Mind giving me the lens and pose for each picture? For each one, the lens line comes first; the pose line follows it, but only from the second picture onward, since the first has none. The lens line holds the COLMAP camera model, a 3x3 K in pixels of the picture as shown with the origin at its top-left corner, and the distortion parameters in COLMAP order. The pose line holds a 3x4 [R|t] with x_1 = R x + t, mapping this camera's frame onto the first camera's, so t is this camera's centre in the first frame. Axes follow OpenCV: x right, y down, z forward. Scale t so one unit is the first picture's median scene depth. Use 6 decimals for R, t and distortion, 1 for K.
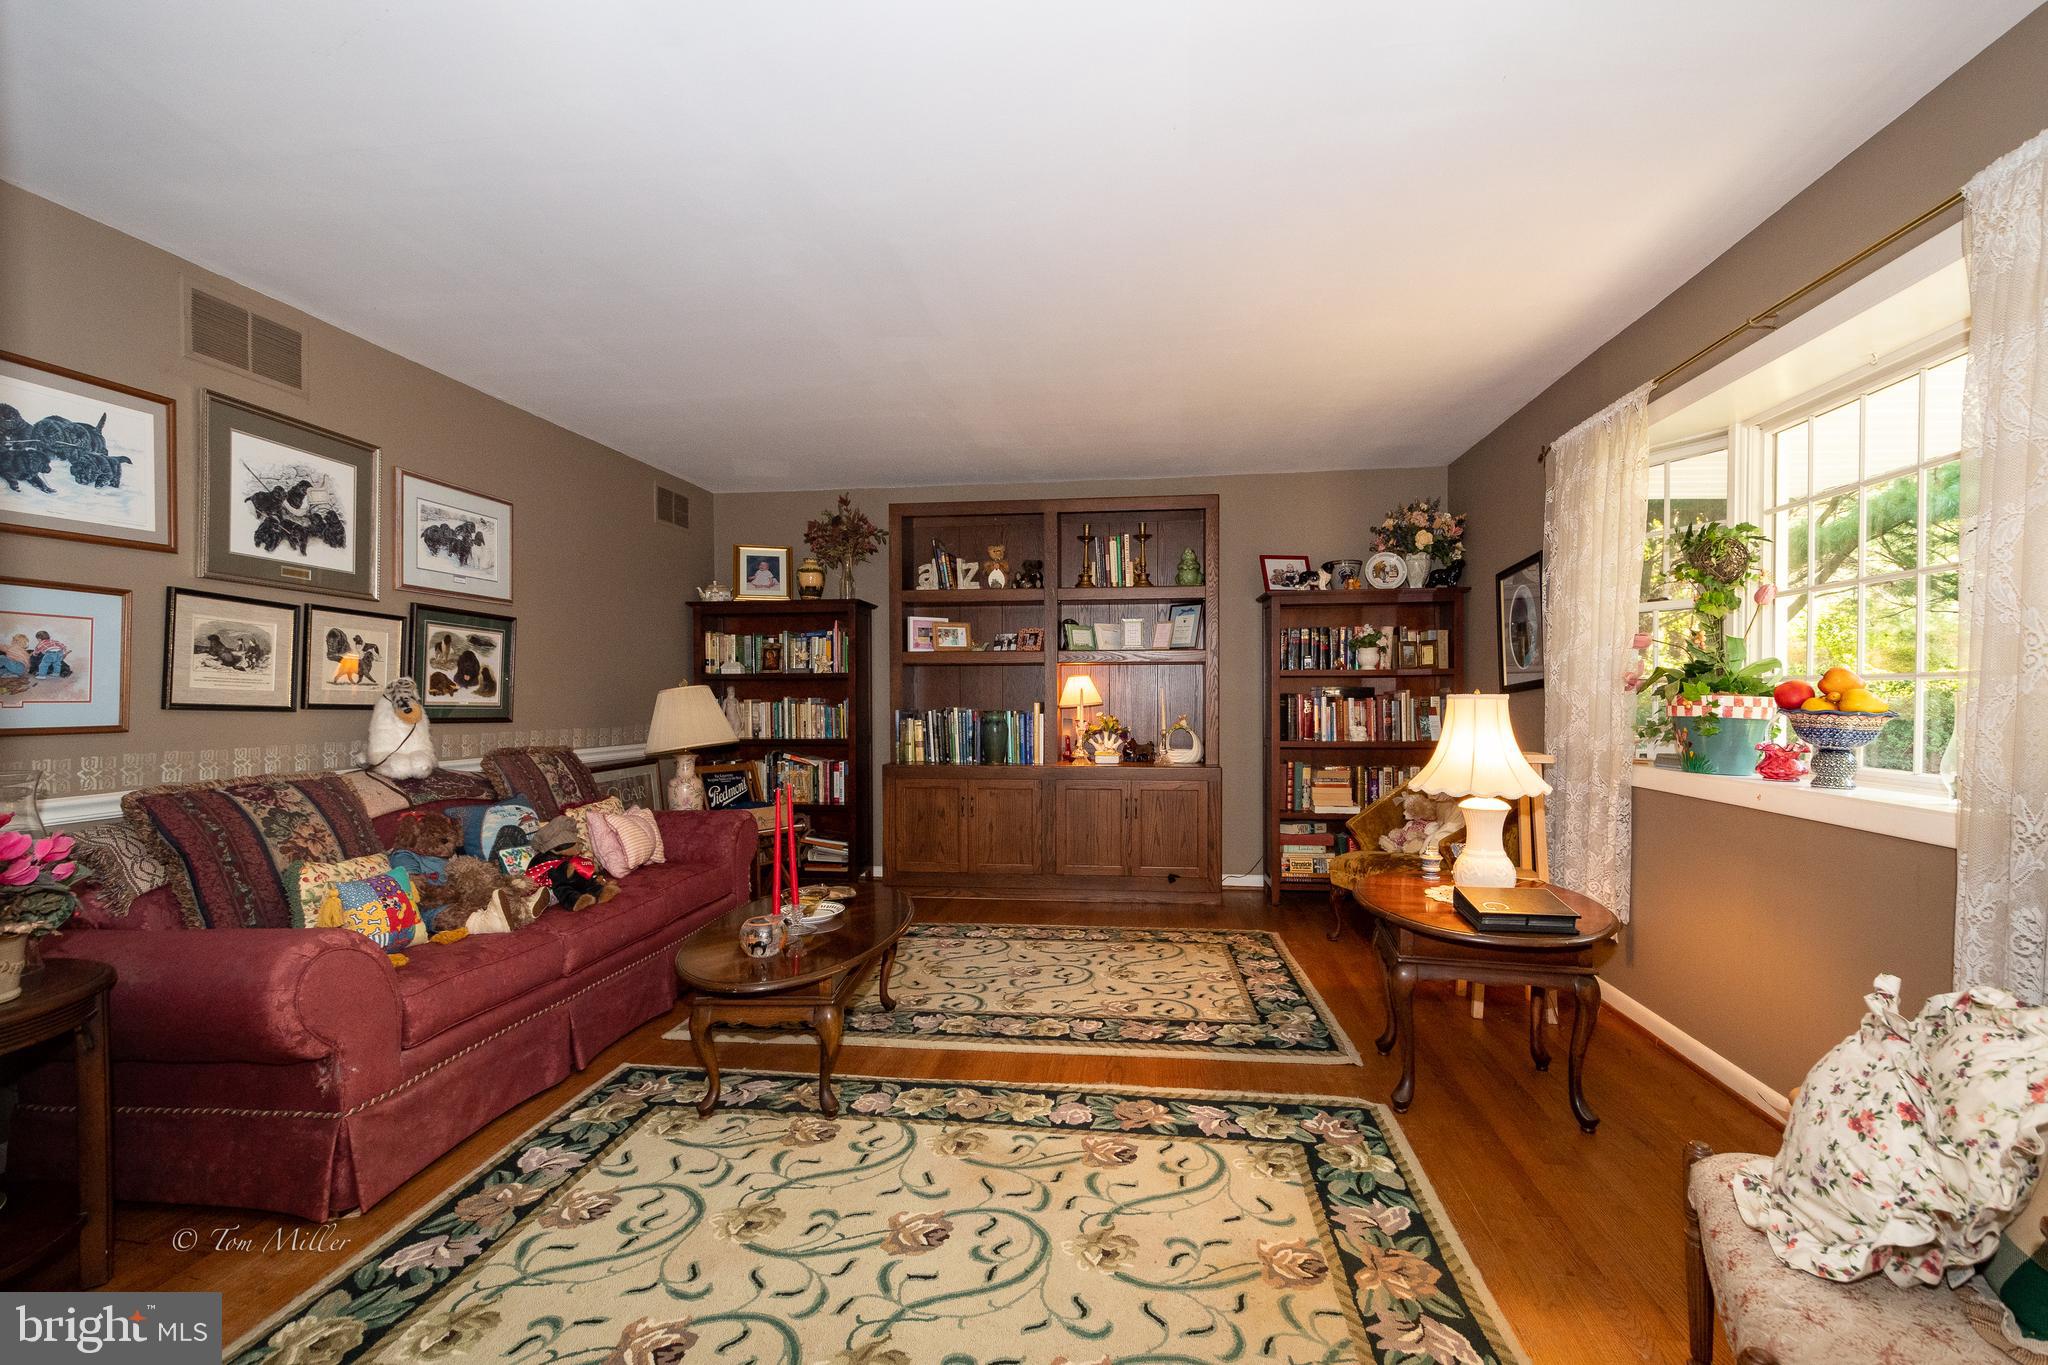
lens RADIAL K [[860.3, 0, 1029.9], [0, 860.3, 700.4], [0, 0, 1]] dist [0.001811, -0.000112]
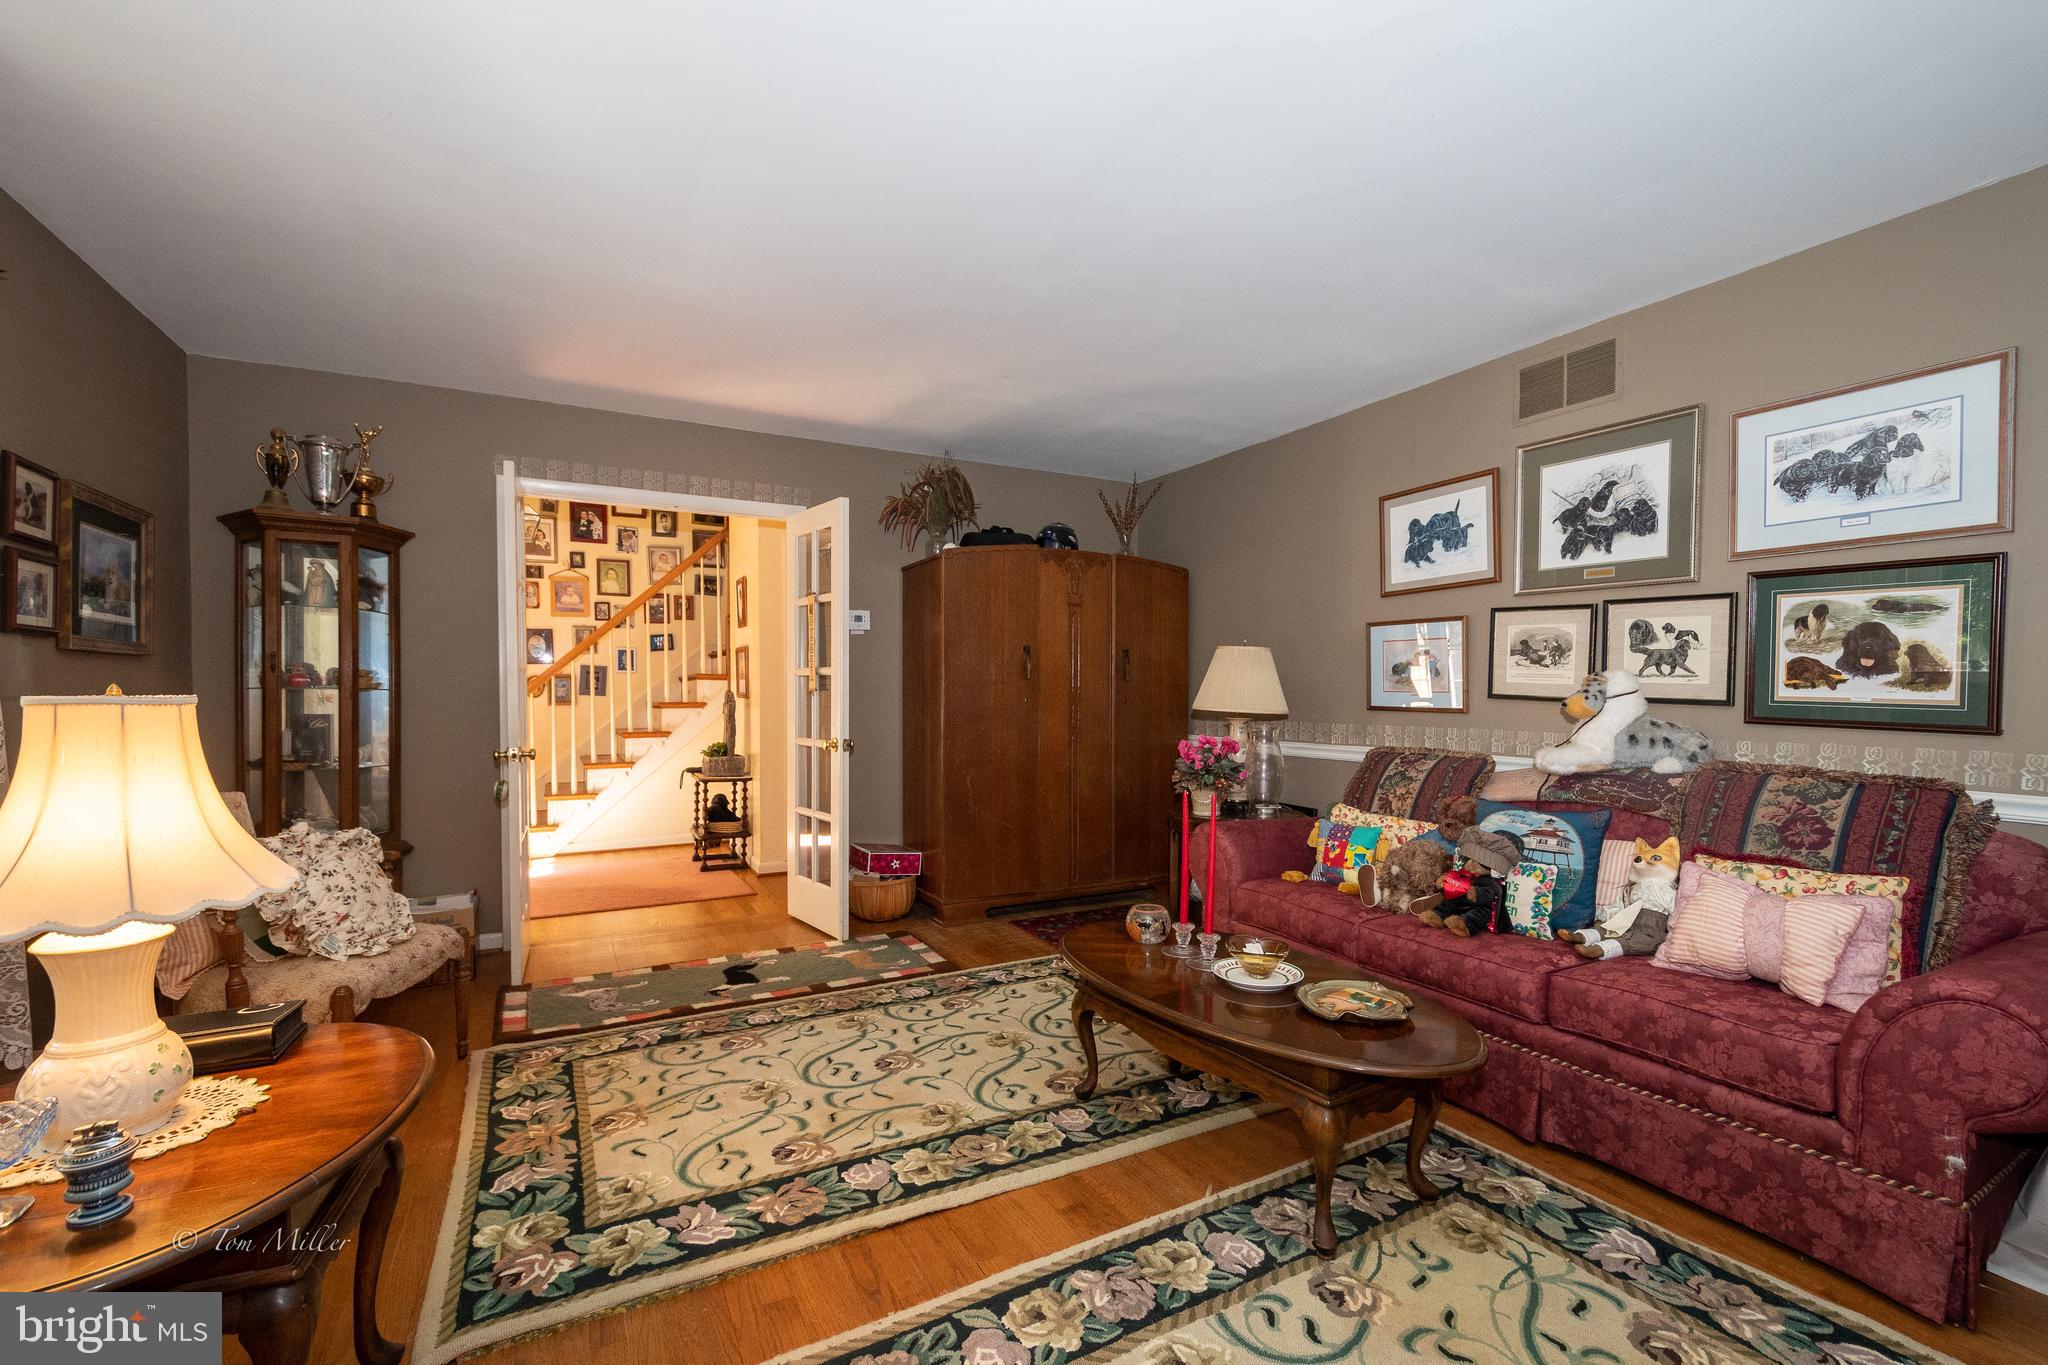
lens RADIAL K [[860.3, 0, 1029.9], [0, 860.3, 700.4], [0, 0, 1]] dist [0.001811, -0.000112]
pose [[-0.796169, 0.012001, -0.604955, 0.337810], [-0.000791, 0.999782, 0.020874, -0.011971], [0.605074, 0.017098, -0.795986, 1.372571]]
